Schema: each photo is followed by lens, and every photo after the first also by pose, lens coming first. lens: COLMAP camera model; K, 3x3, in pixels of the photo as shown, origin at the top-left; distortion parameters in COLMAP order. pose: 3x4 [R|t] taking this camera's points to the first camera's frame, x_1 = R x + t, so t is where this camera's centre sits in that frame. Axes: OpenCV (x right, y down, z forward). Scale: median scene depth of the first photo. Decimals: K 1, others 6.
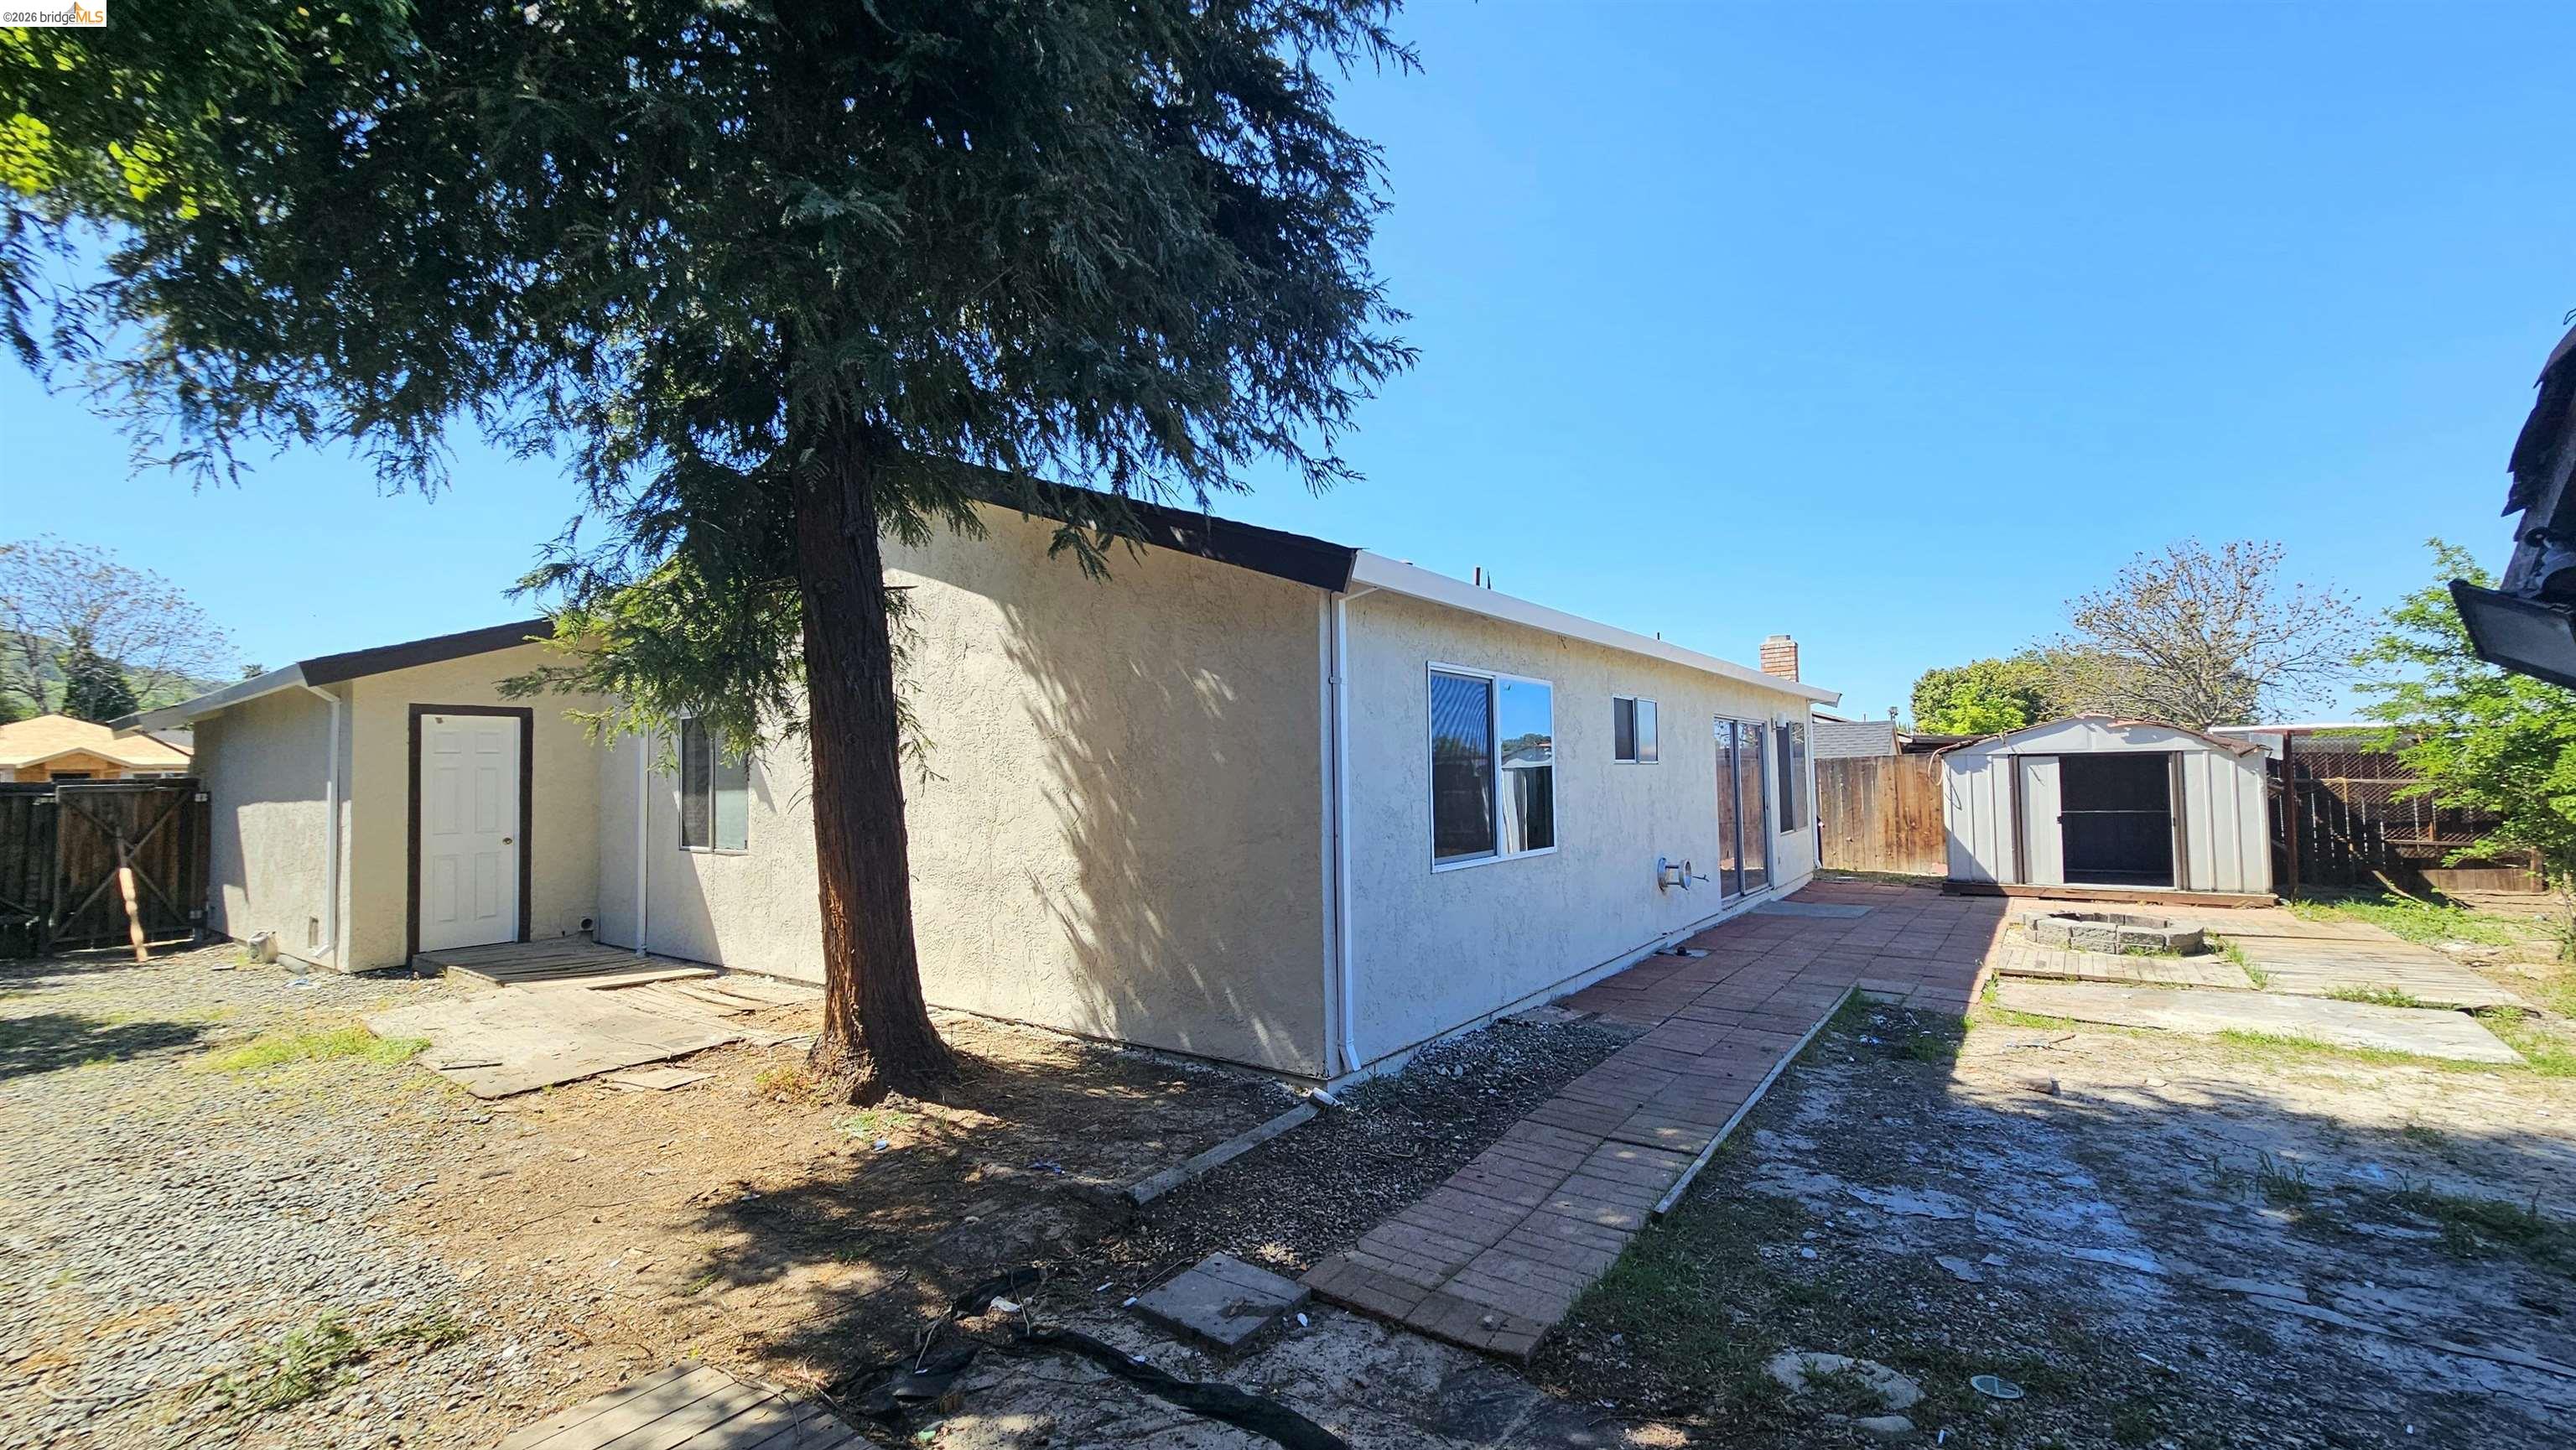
lens RADIAL K [[1050.1, 0, 1281.9], [0, 1050.1, 732.9], [0, 0, 1]] dist [-0.001469, 0.001113]
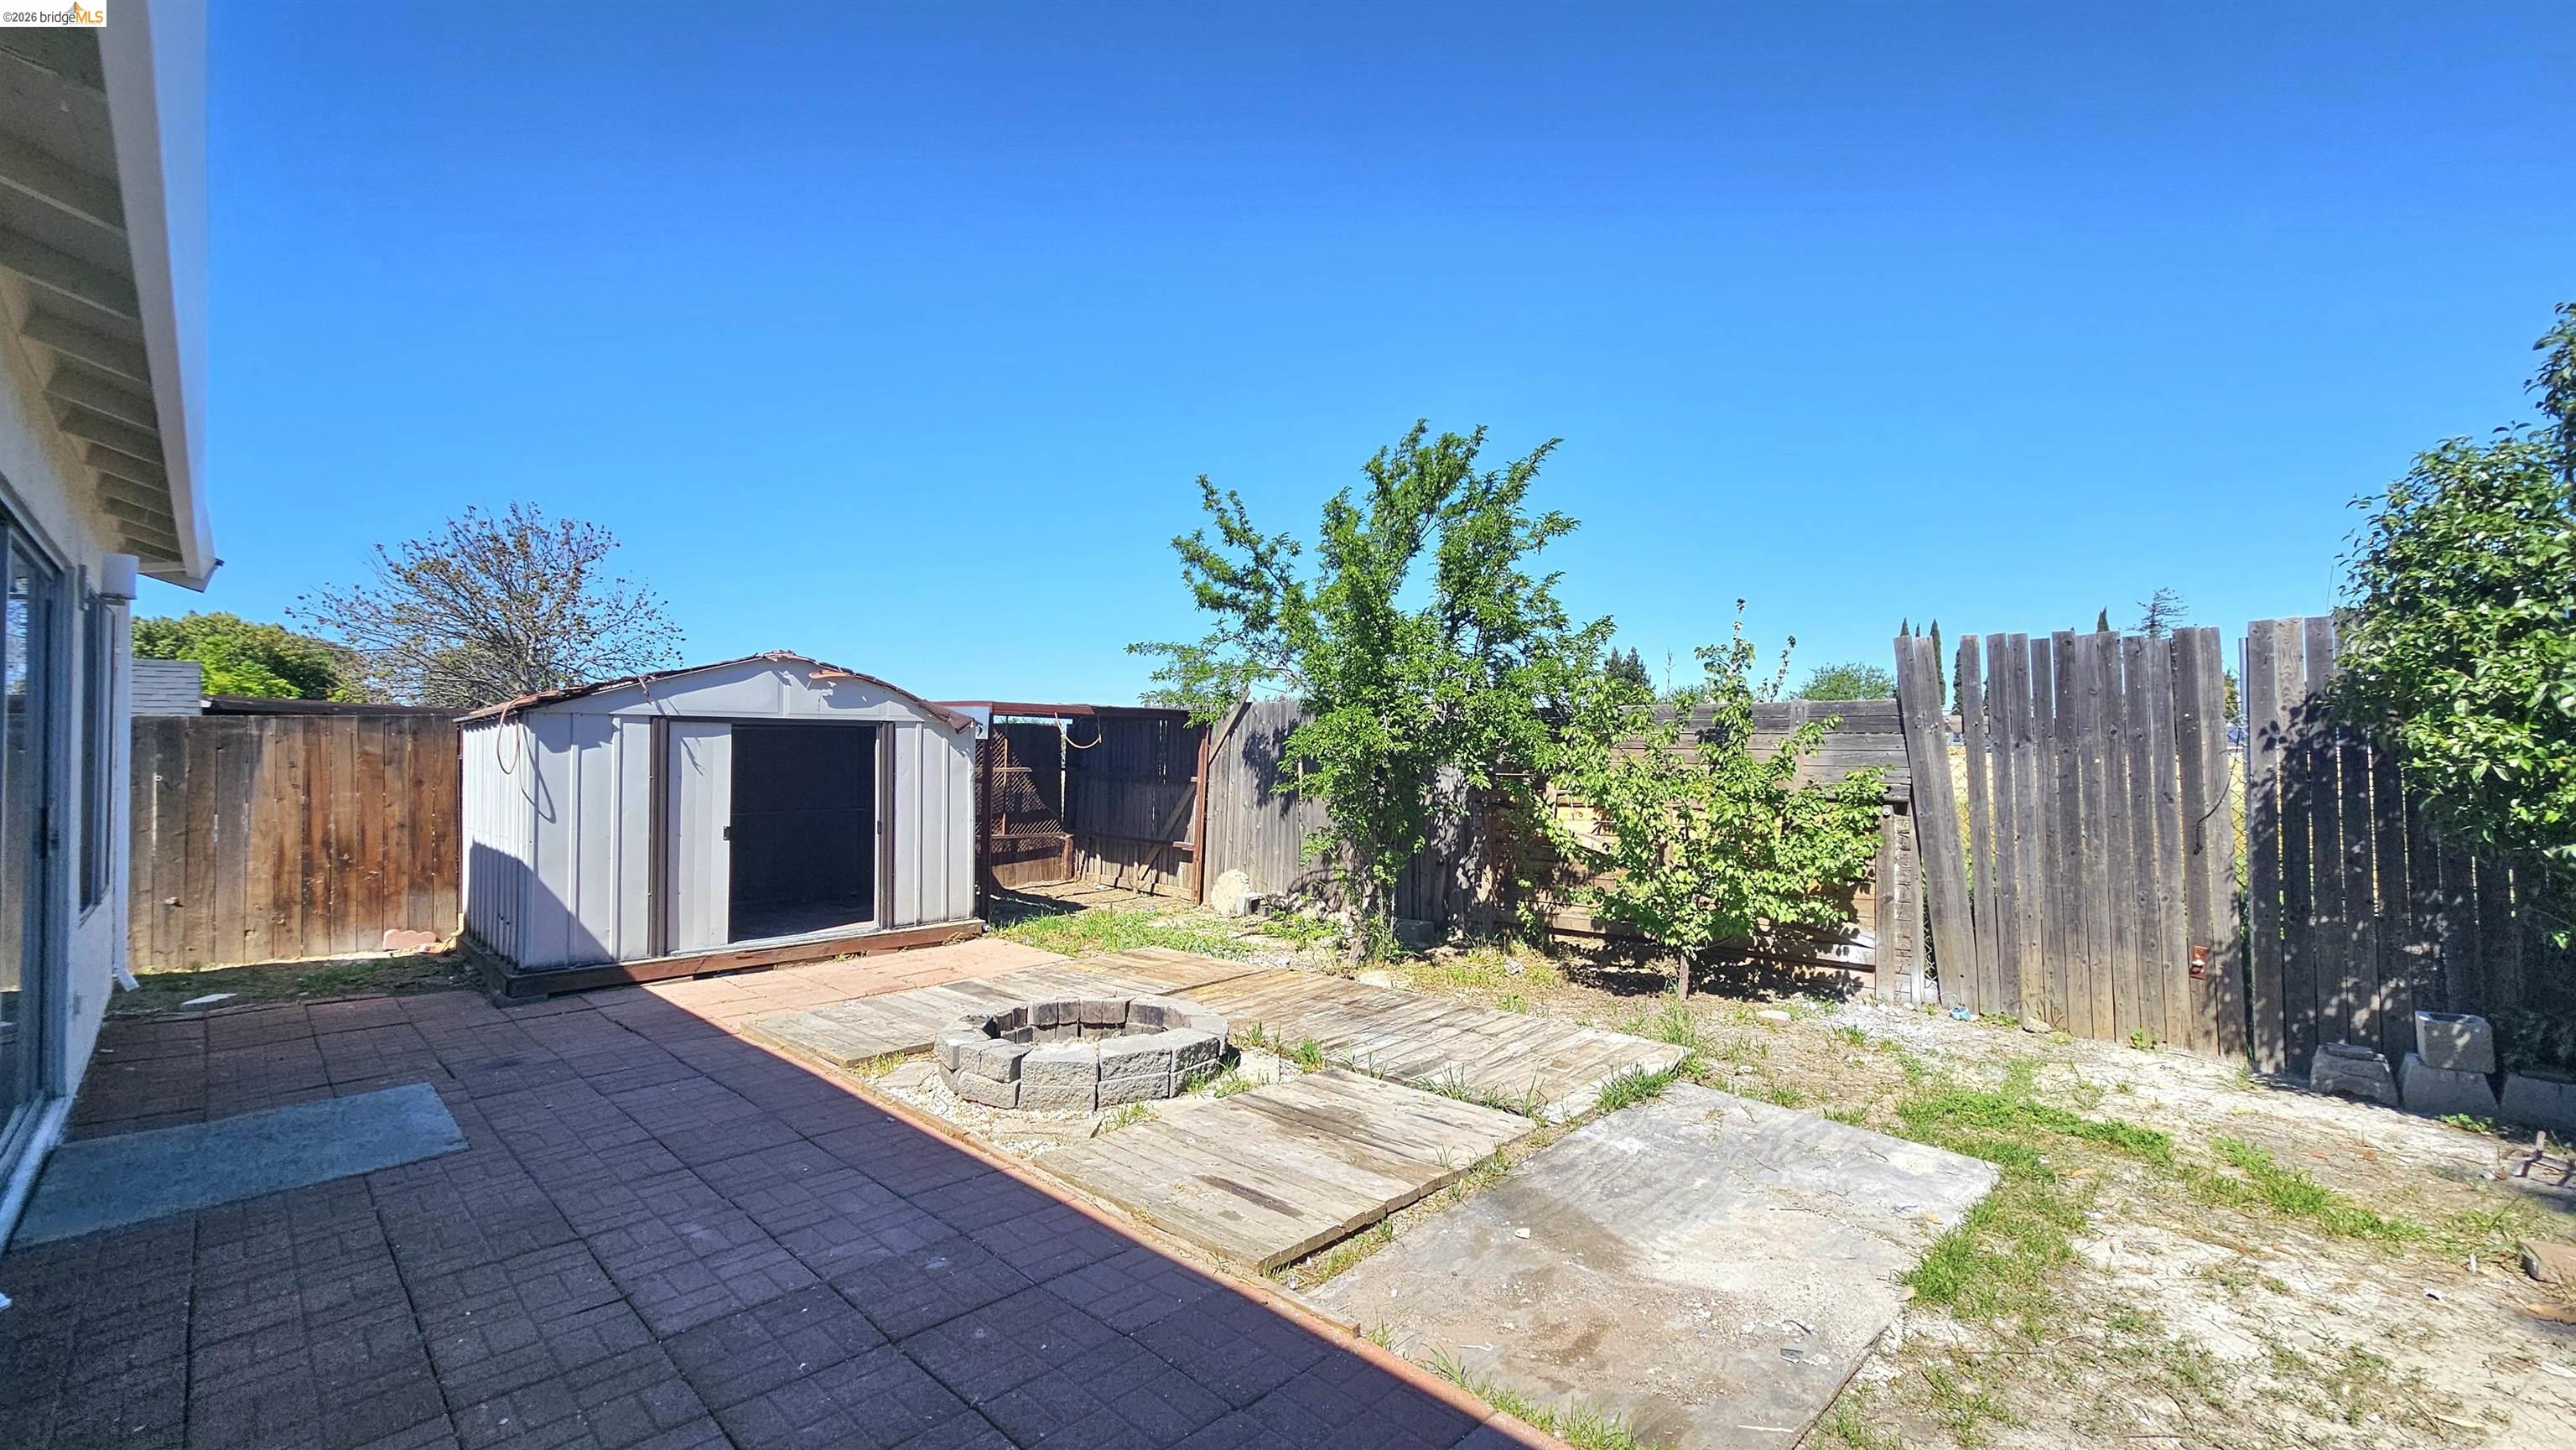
lens RADIAL K [[1050.1, 0, 1279.0], [0, 1050.1, 722.8], [0, 0, 1]] dist [-0.001469, 0.001113]
pose [[0.133812, 0.049129, 0.989788, 0.207684], [-0.036335, 0.998342, -0.044641, 0.036866], [-0.990340, -0.029990, 0.135375, 0.621430]]
